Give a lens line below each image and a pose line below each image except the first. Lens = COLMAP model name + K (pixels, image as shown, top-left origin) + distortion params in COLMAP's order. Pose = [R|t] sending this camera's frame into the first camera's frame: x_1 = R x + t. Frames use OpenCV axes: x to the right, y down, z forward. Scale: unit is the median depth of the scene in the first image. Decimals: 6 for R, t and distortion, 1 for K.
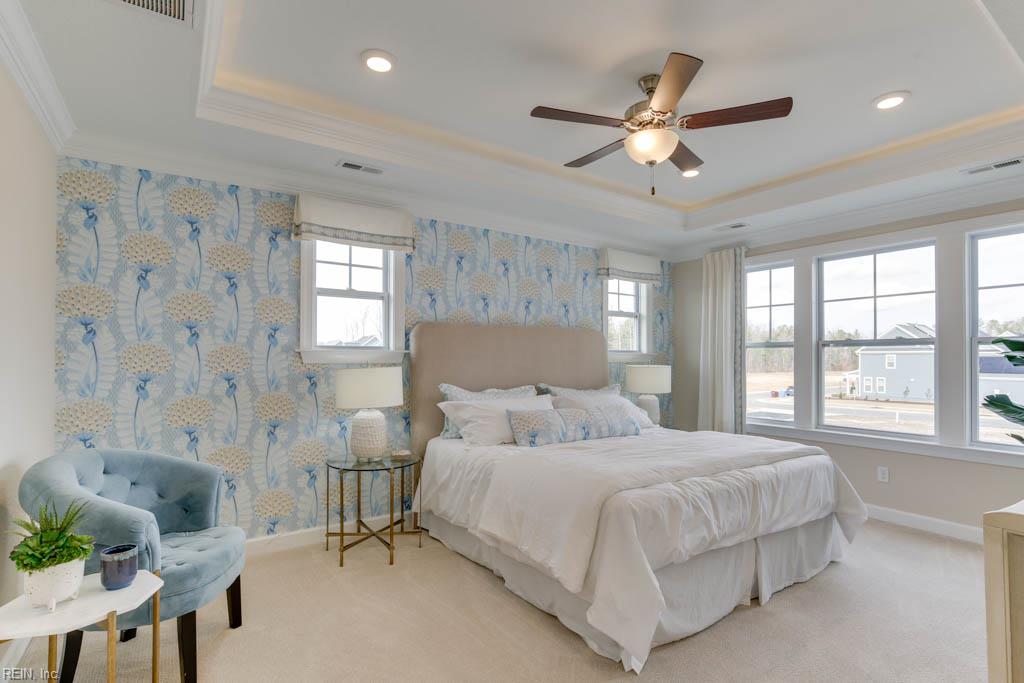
lens RADIAL K [[504.8, 0, 511.6], [0, 504.8, 352.4], [0, 0, 1]] dist [-0.004646, 0.003062]
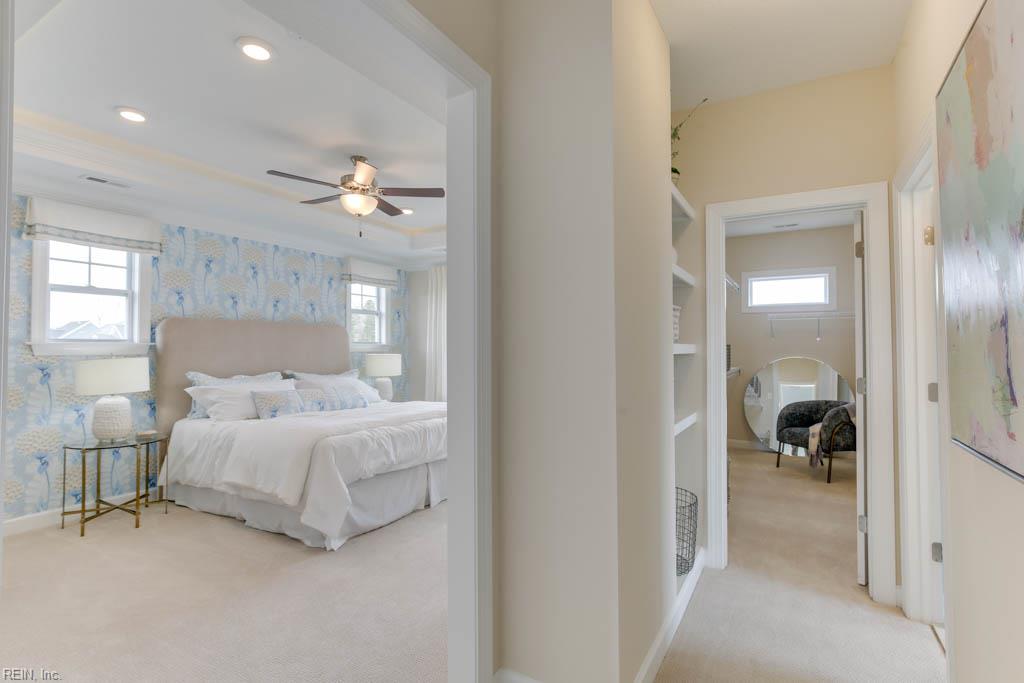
lens RADIAL K [[504.8, 0, 515.1], [0, 504.8, 335.3], [0, 0, 1]] dist [-0.004646, 0.003062]
pose [[0.906384, 0.004745, 0.422429, 0.050249], [0.000482, 0.999925, -0.012265, -0.006826], [-0.422455, 0.011321, 0.906313, -0.364186]]
